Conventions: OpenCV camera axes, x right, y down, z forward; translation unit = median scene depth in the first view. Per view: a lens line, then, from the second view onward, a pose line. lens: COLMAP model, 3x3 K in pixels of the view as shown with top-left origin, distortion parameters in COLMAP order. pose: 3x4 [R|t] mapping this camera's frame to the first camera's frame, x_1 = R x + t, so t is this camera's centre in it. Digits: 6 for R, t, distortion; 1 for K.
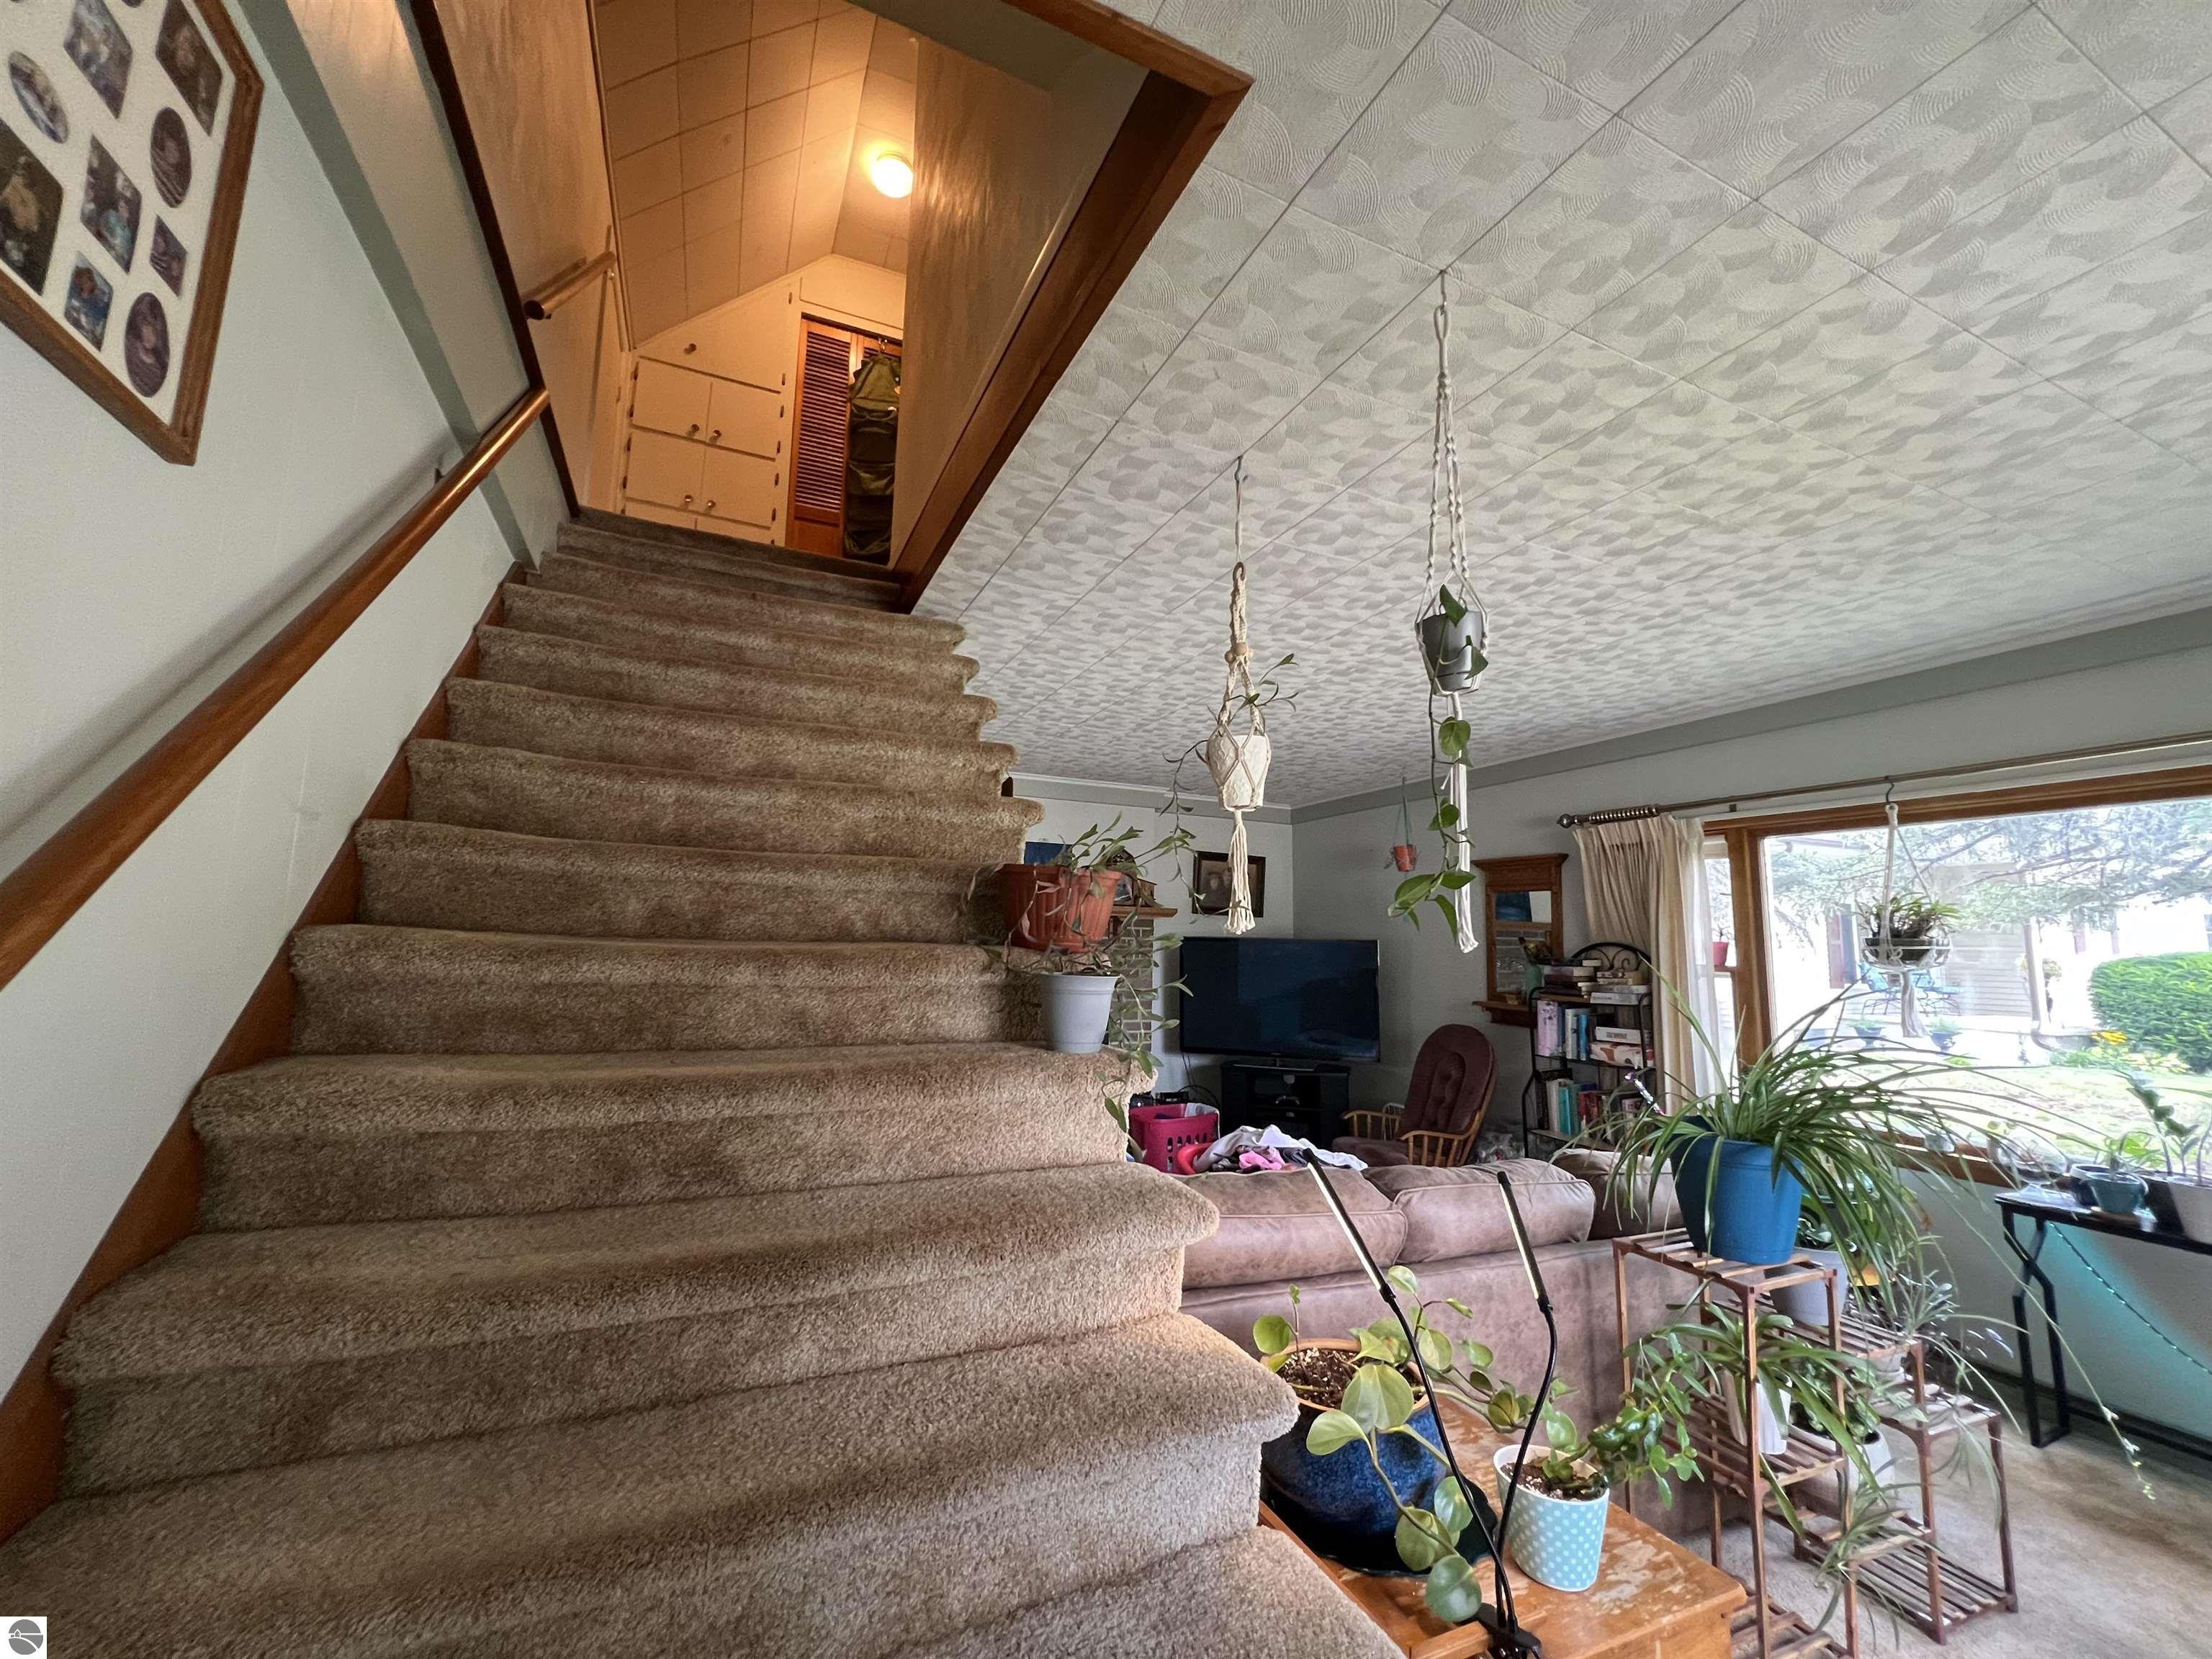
lens RADIAL K [[882.9, 0, 1106.0], [0, 882.9, 829.5], [0, 0, 1]] dist [-0.003765, -0.000285]
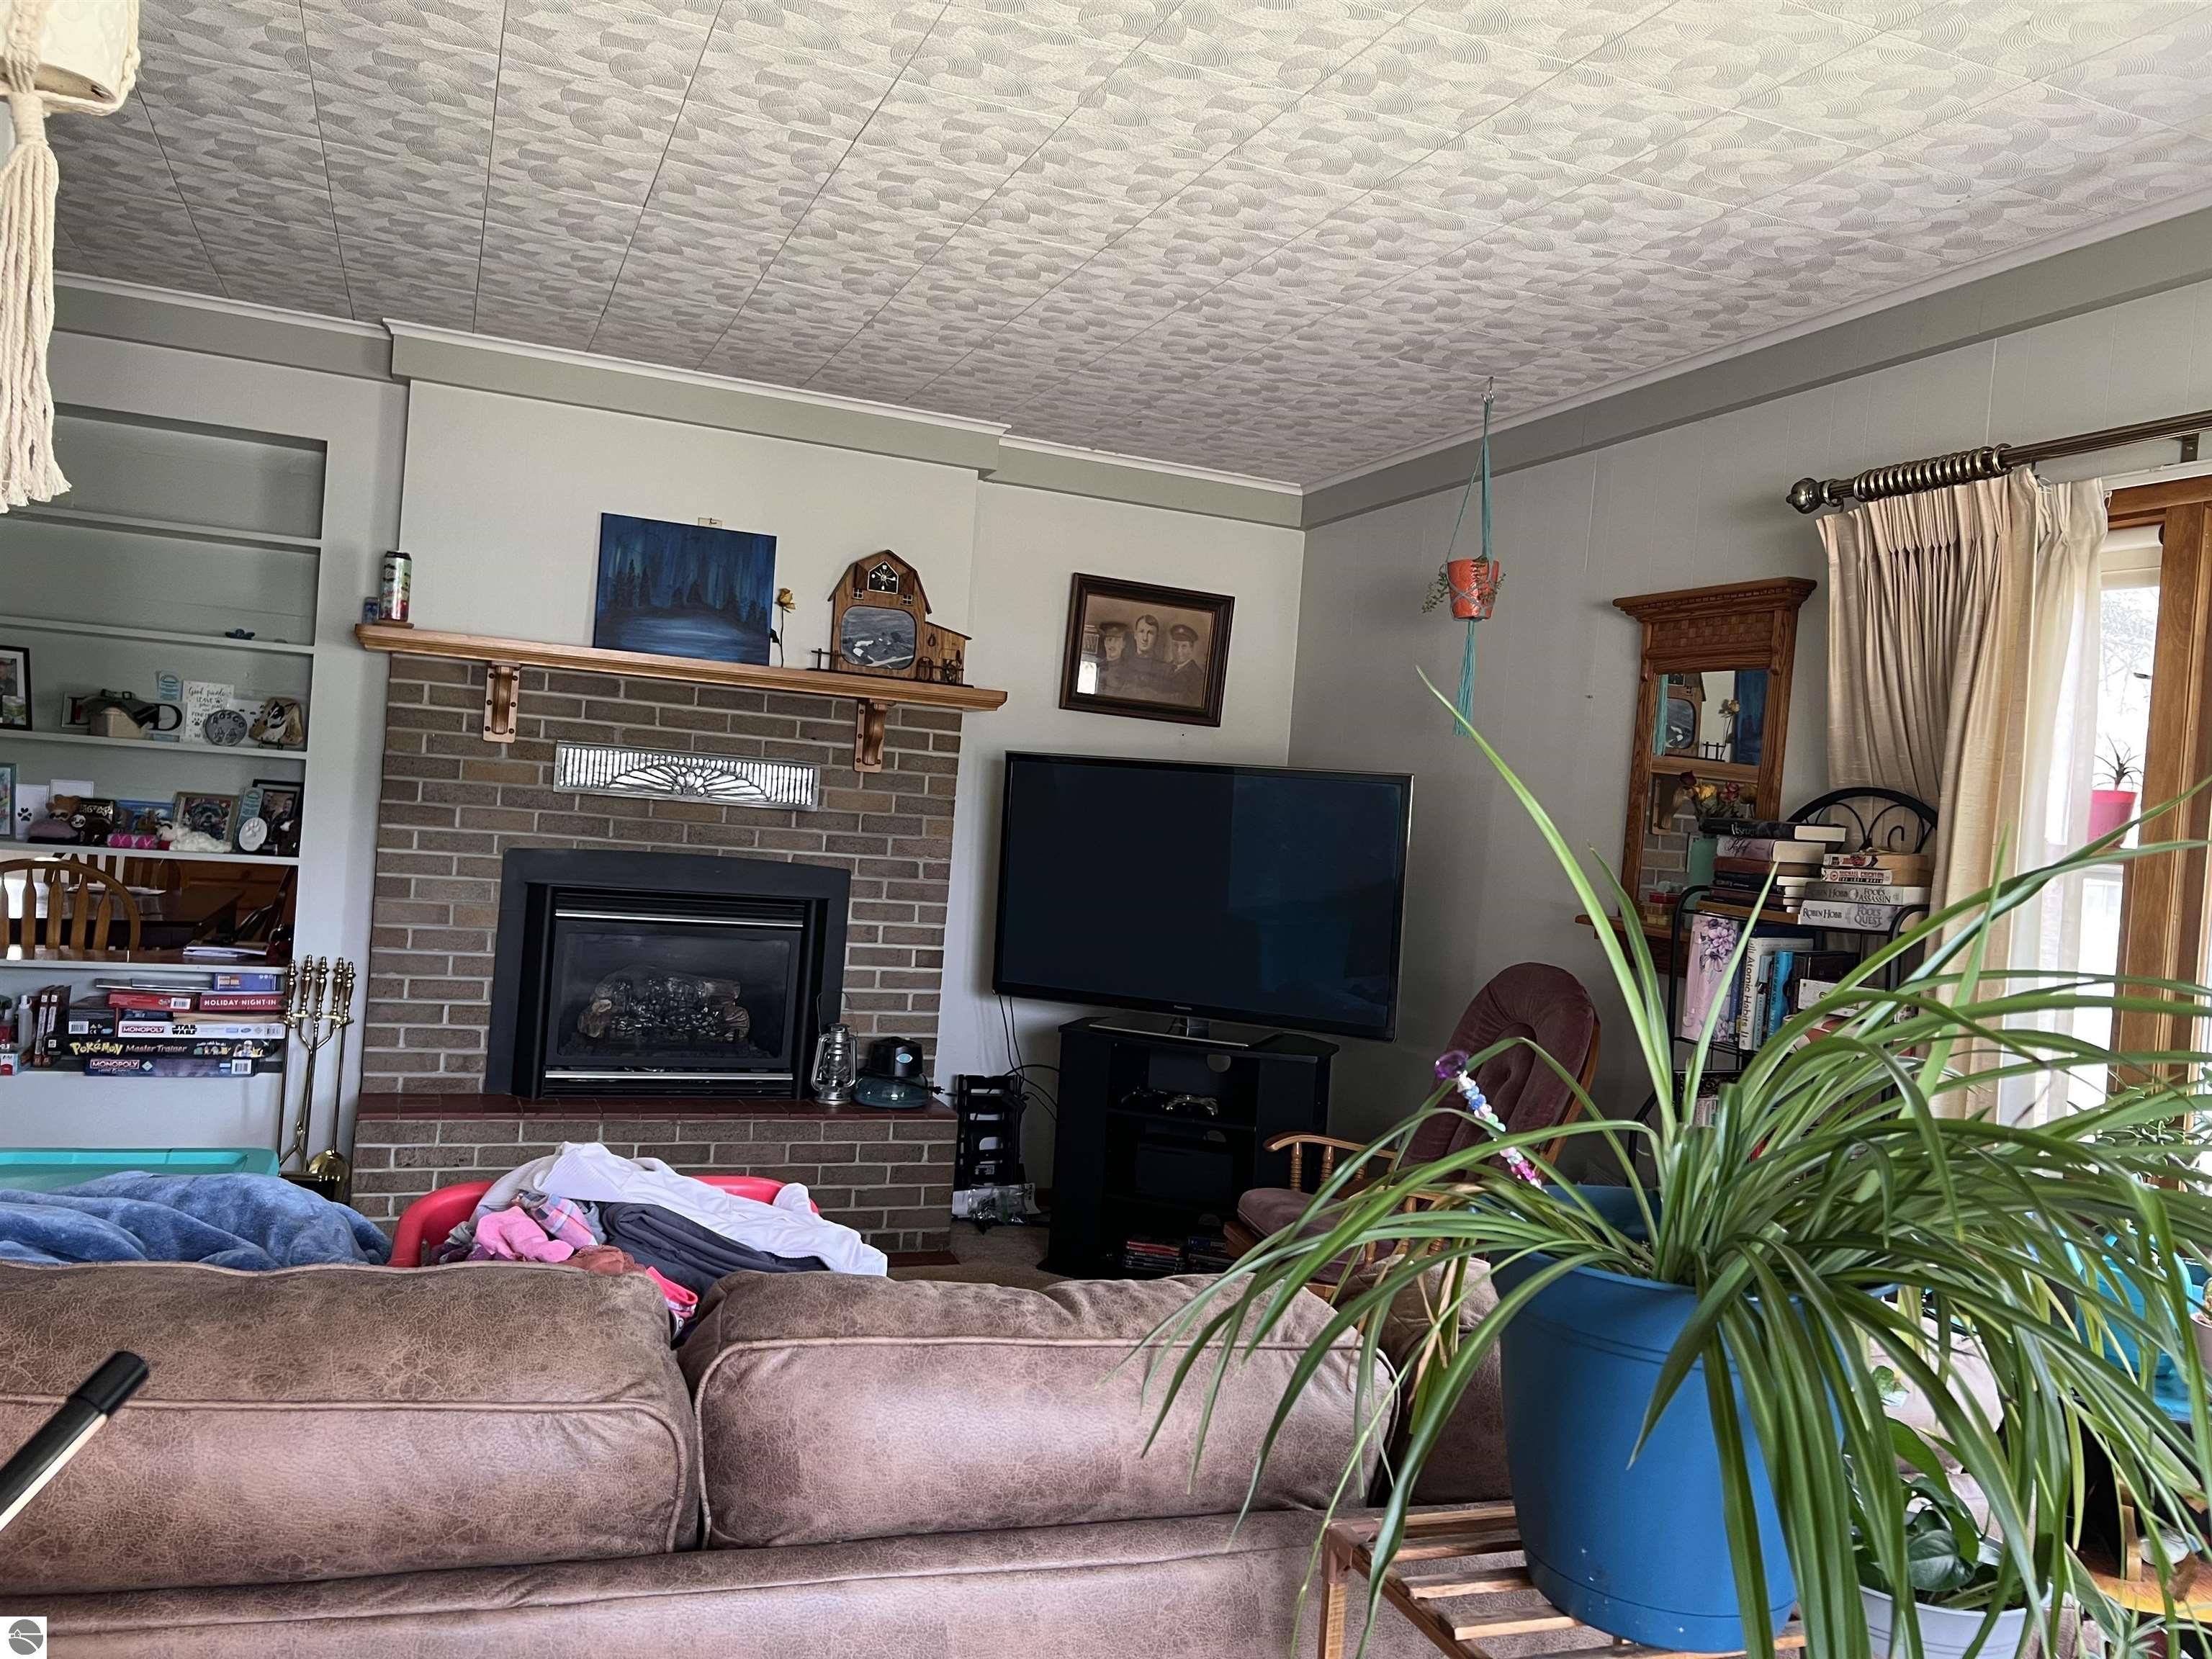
lens RADIAL K [[1683.3, 0, 1100.2], [0, 1683.3, 830.4], [0, 0, 1]] dist [0.053791, -0.050750]
pose [[0.998104, 0.053260, -0.030862, 0.235661], [-0.048457, 0.989015, 0.139650, 0.053918], [0.037961, -0.137890, 0.989720, 0.182842]]
